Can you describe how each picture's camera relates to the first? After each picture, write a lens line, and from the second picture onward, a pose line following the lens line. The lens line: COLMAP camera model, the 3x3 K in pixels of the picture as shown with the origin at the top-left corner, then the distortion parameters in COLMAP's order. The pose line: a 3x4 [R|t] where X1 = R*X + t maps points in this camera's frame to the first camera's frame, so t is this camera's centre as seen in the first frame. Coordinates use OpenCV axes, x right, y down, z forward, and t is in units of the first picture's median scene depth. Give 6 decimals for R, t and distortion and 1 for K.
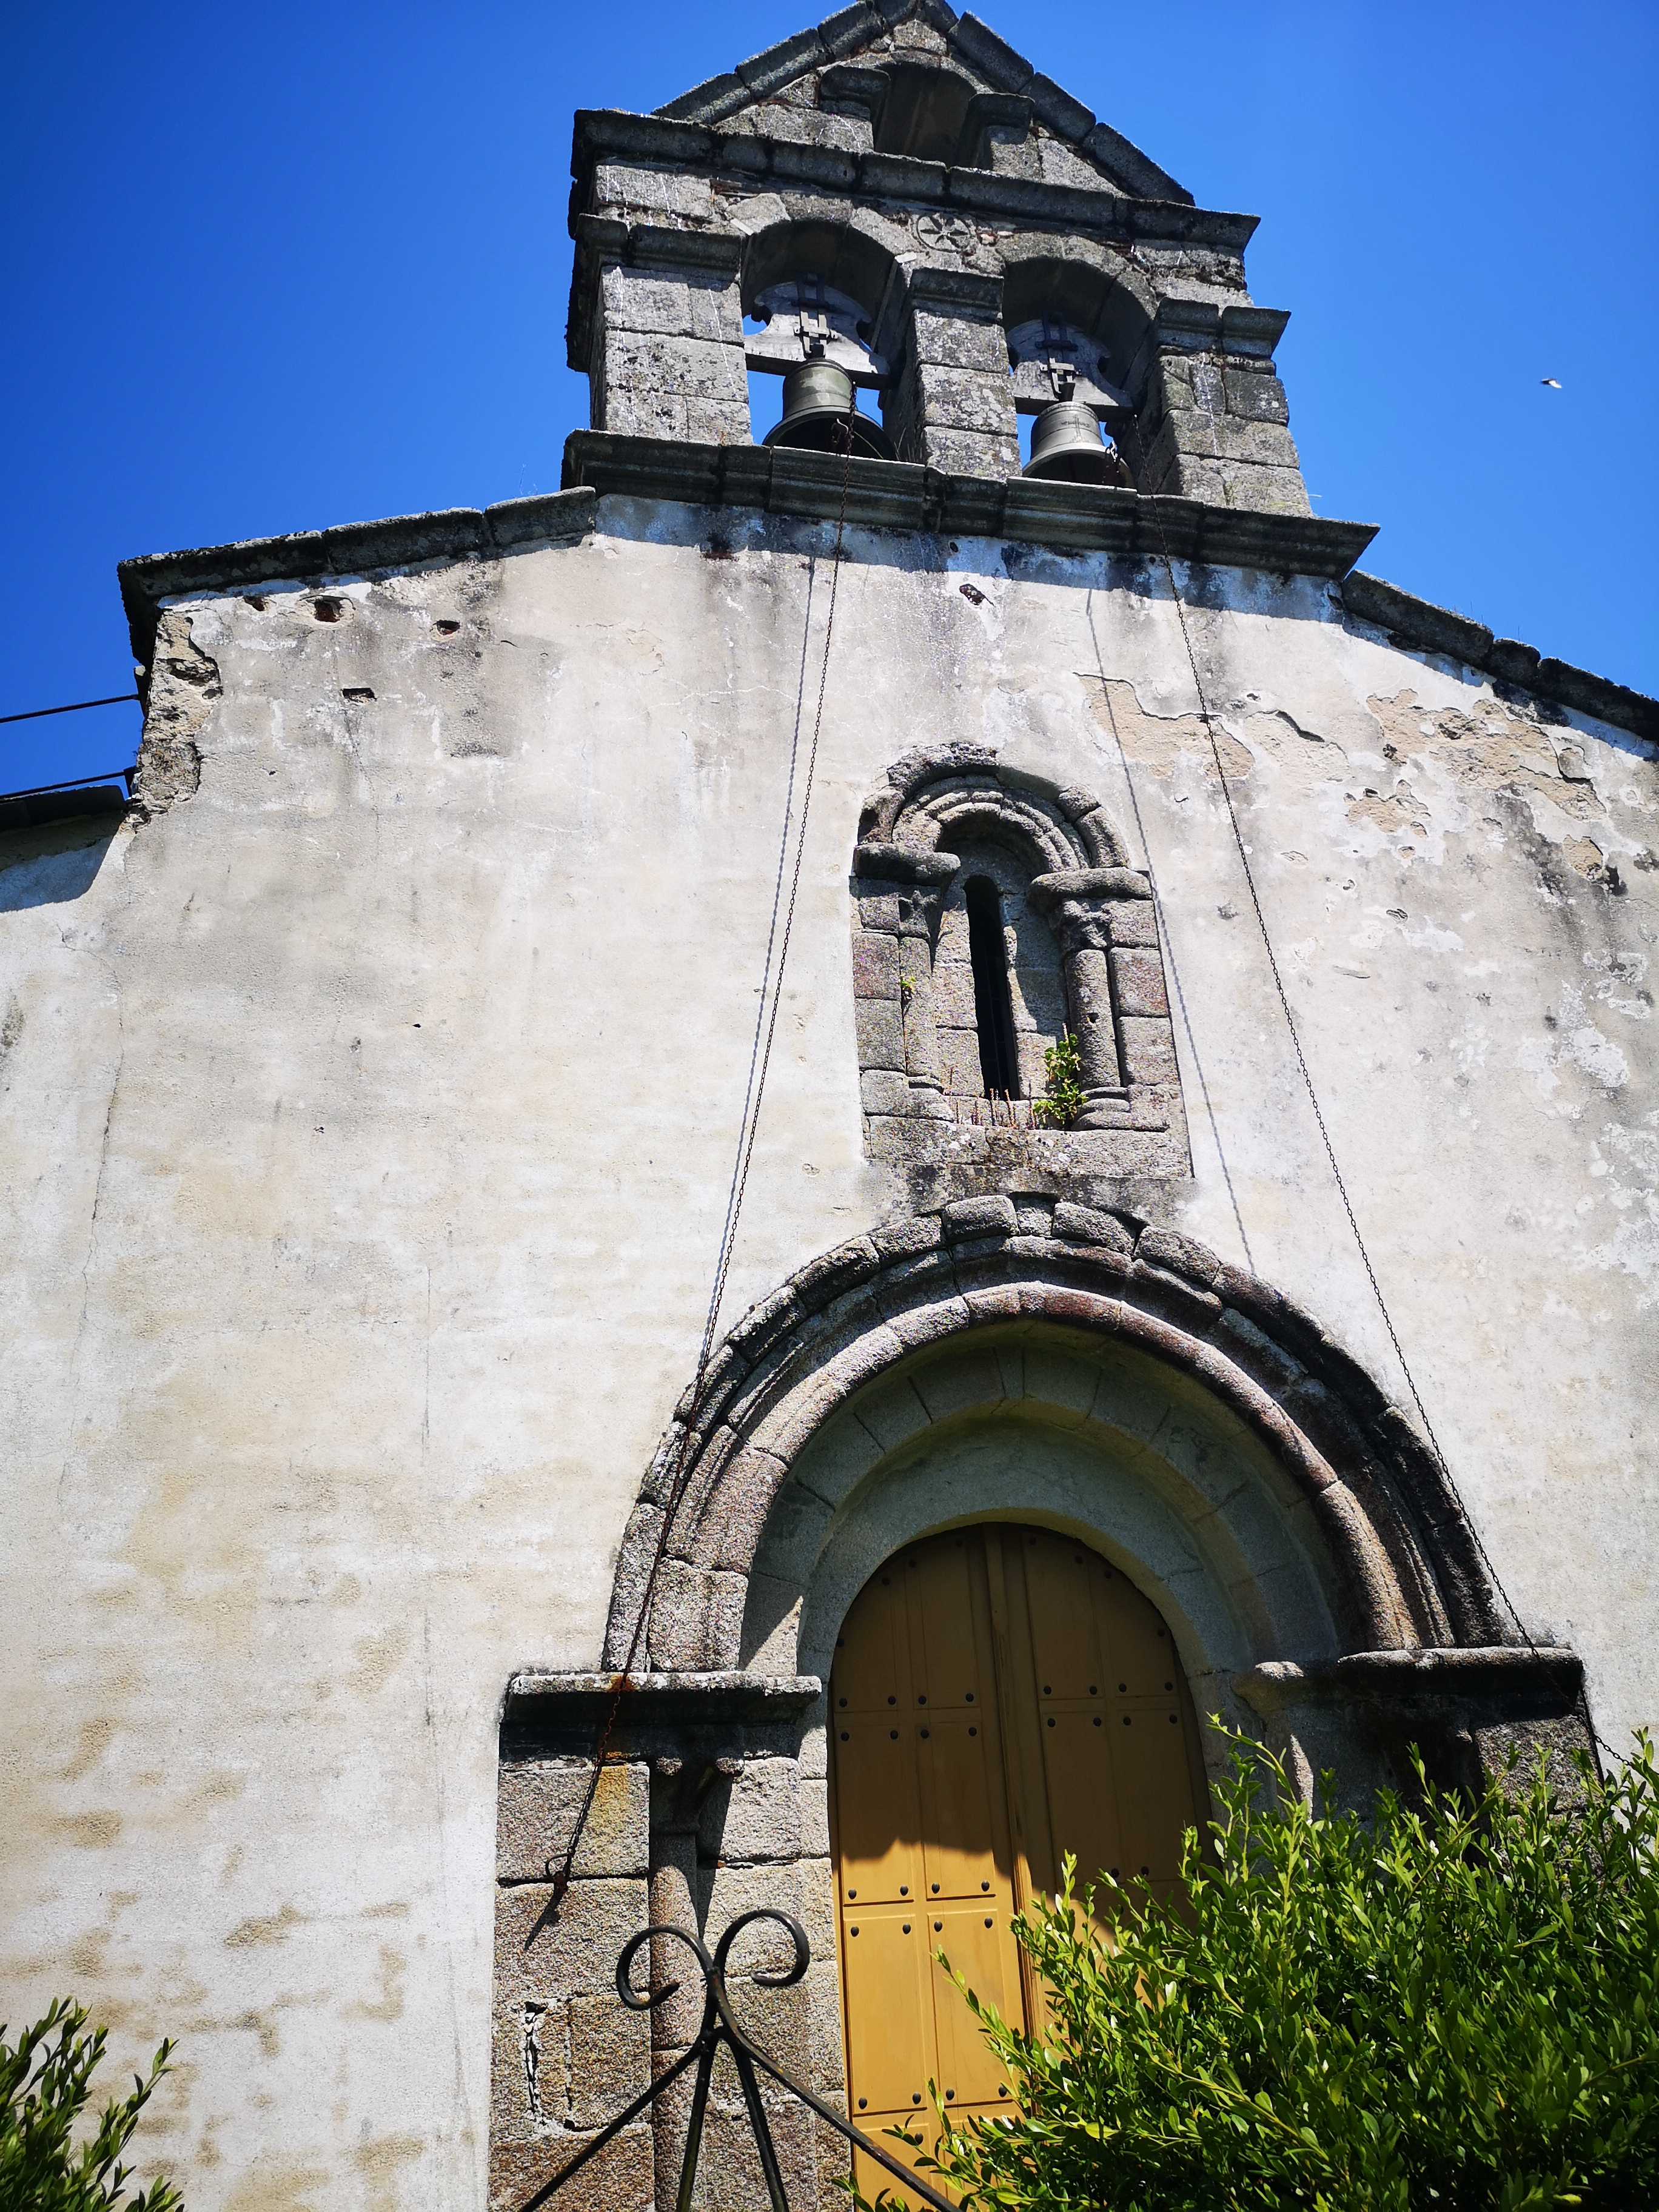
lens RADIAL K [[1685.4, 0, 842.8], [0, 1685.4, 1090.6], [0, 0, 1]] dist [0.057596, -0.049299]
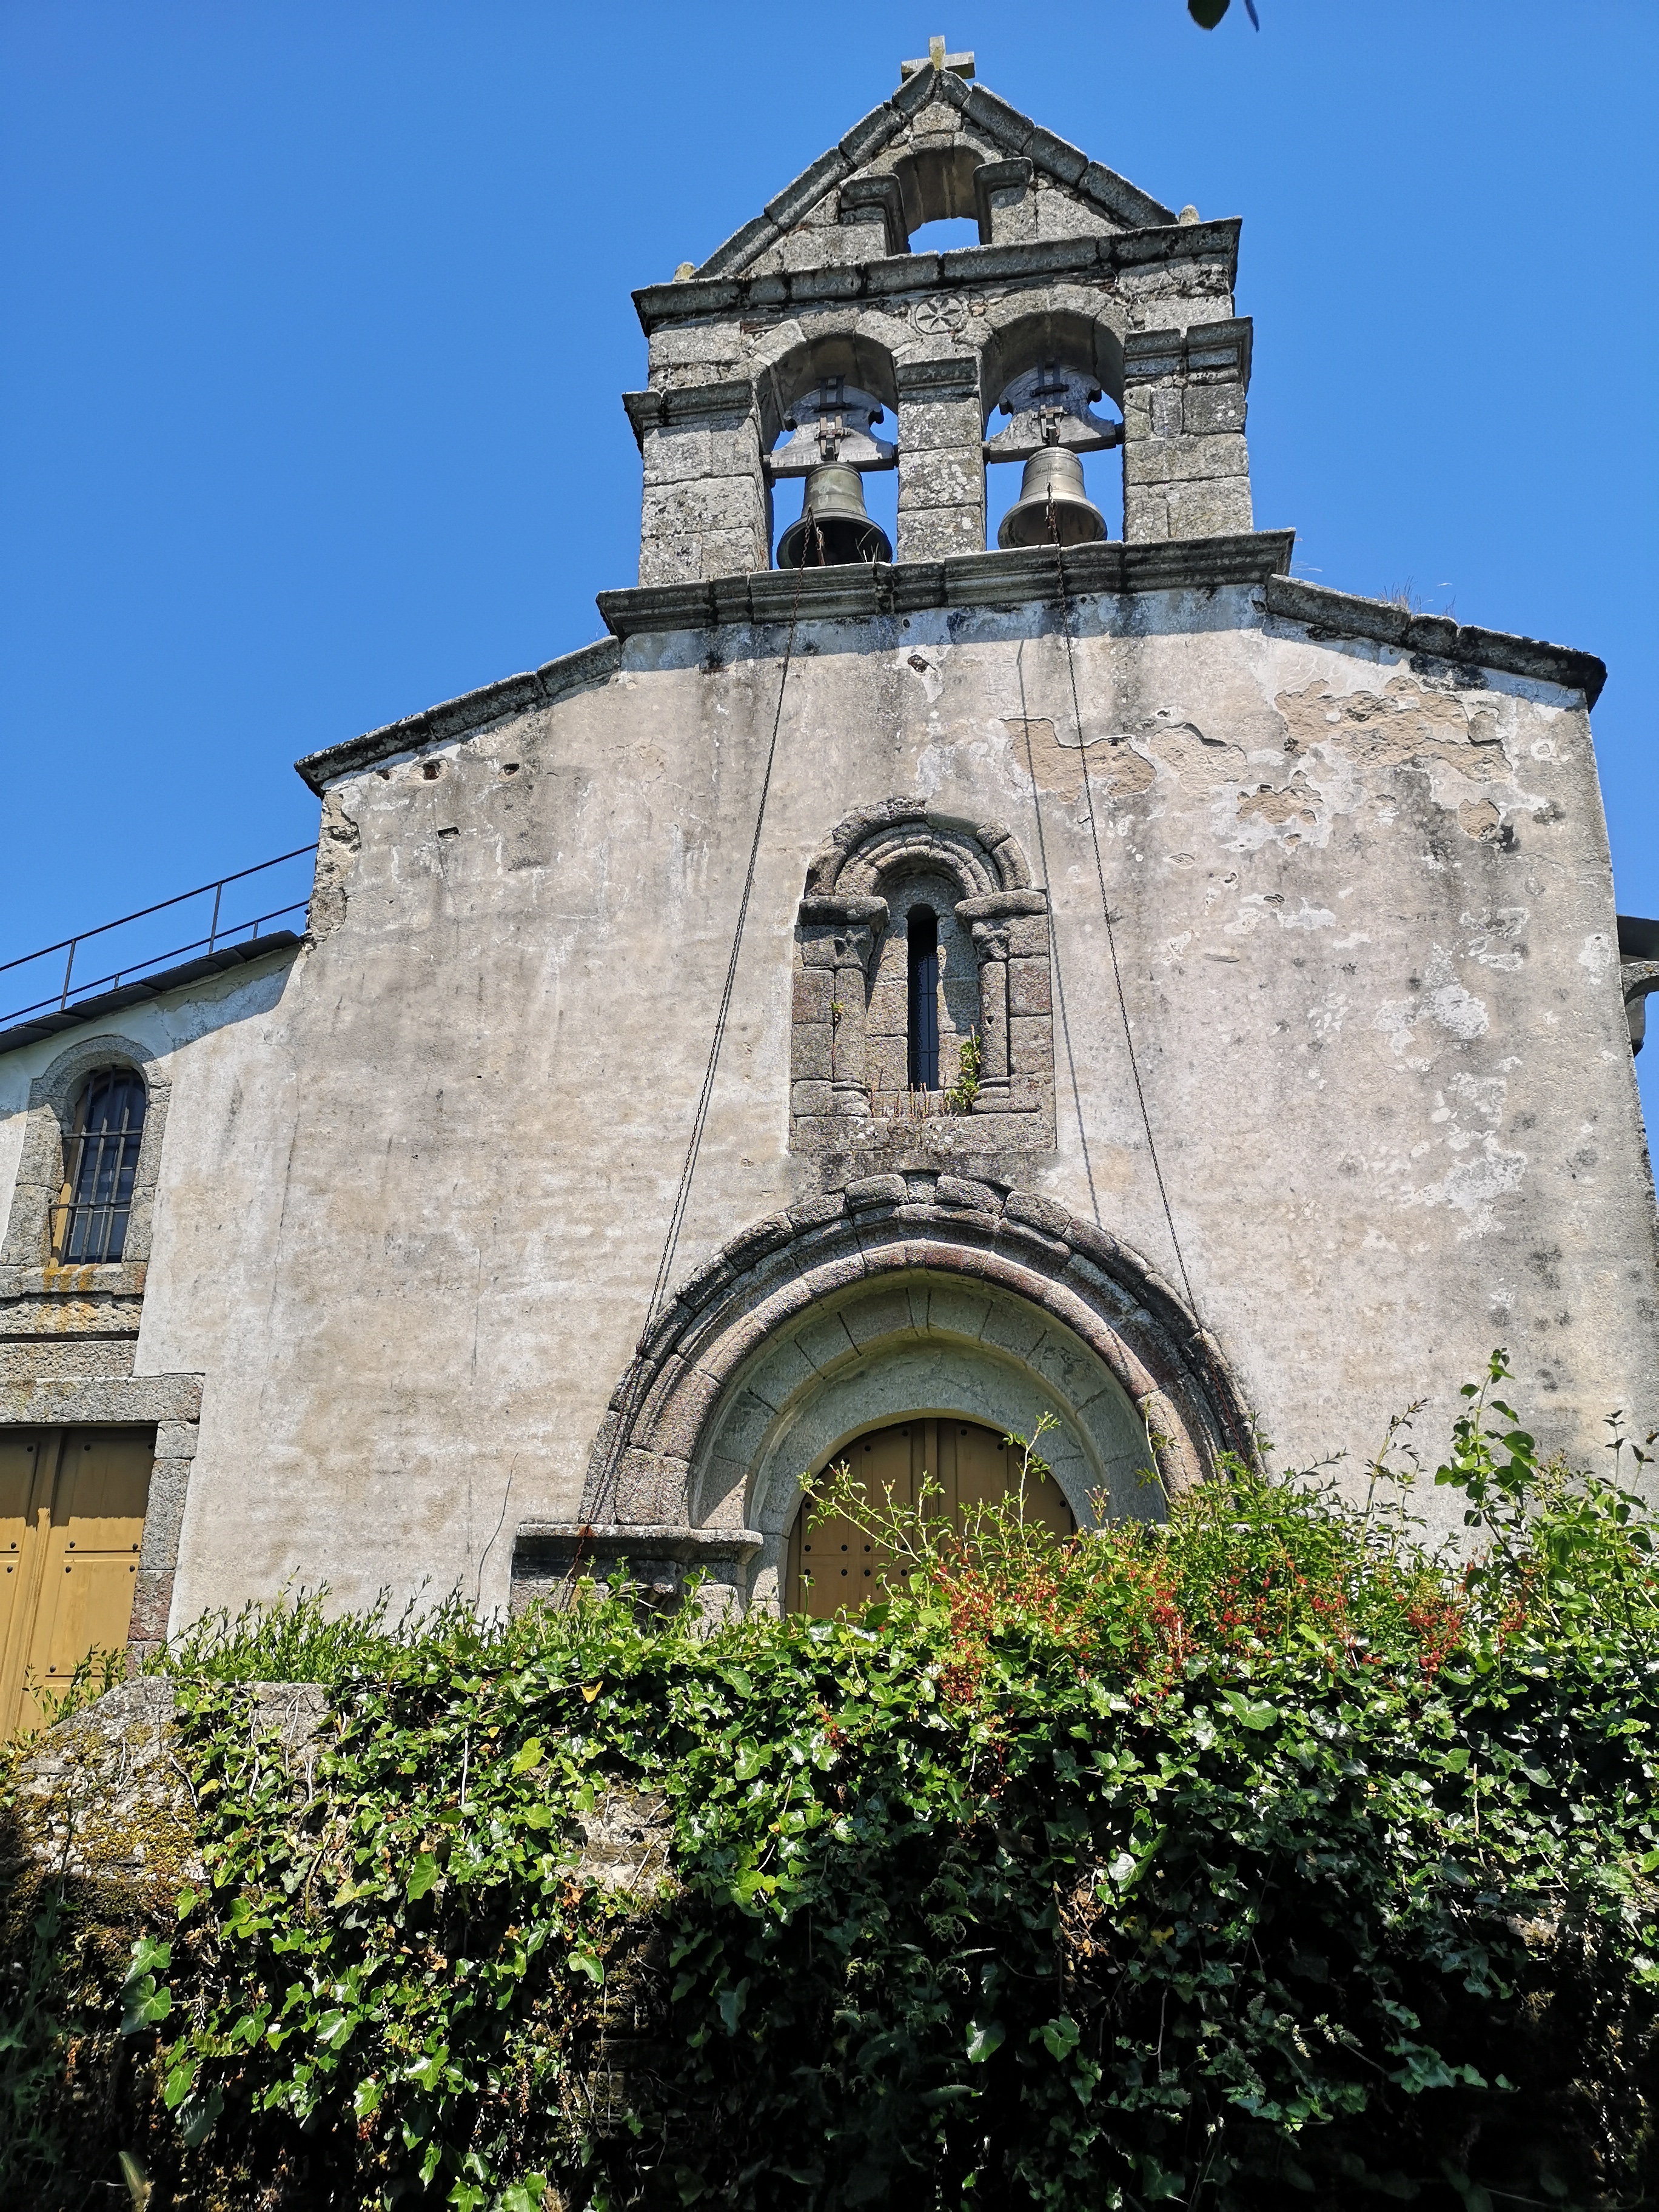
lens RADIAL K [[1685.4, 0, 832.1], [0, 1685.4, 1096.5], [0, 0, 1]] dist [0.057596, -0.049299]
pose [[0.930288, -0.059138, -0.362032, 0.493403], [0.093434, 0.992569, 0.077954, -0.096238], [0.354732, -0.106345, 0.928900, -0.201676]]
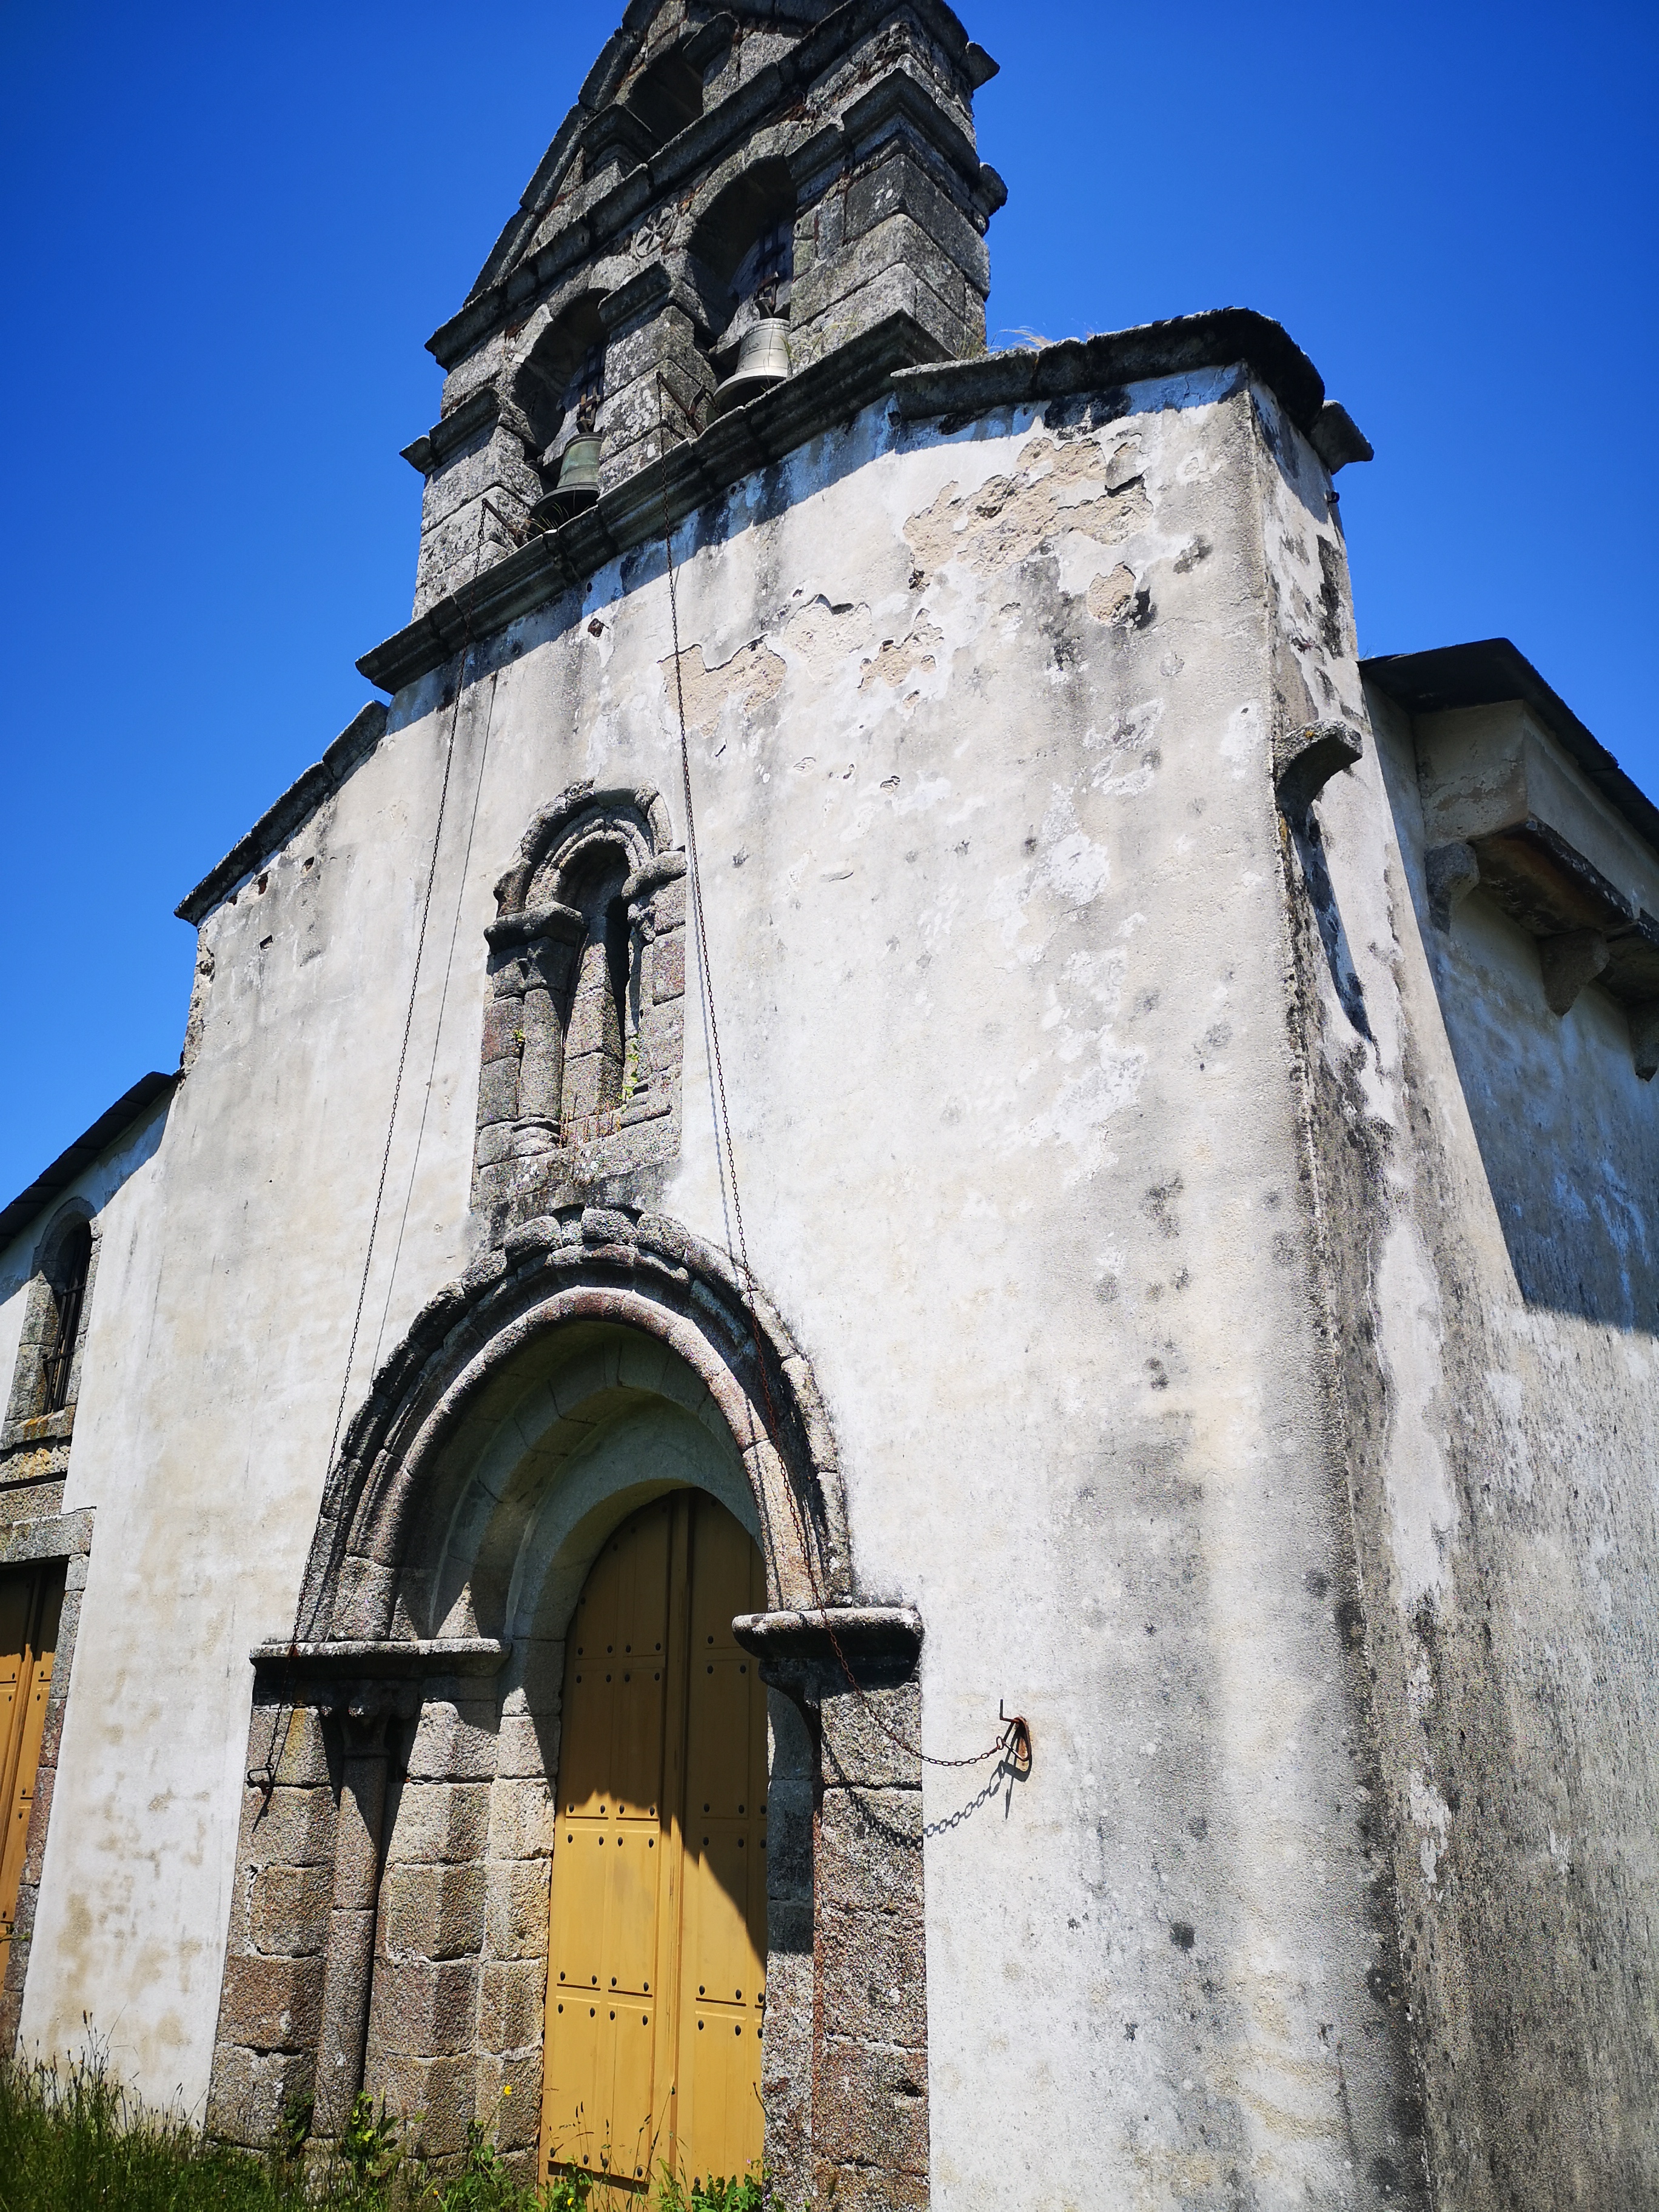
lens RADIAL K [[1685.4, 0, 834.2], [0, 1685.4, 1101.8], [0, 0, 1]] dist [0.057596, -0.049299]
pose [[0.611512, -0.226125, -0.758235, 1.018673], [0.301077, 0.952705, -0.041305, 0.088951], [0.731714, -0.203028, 0.650672, 0.401718]]
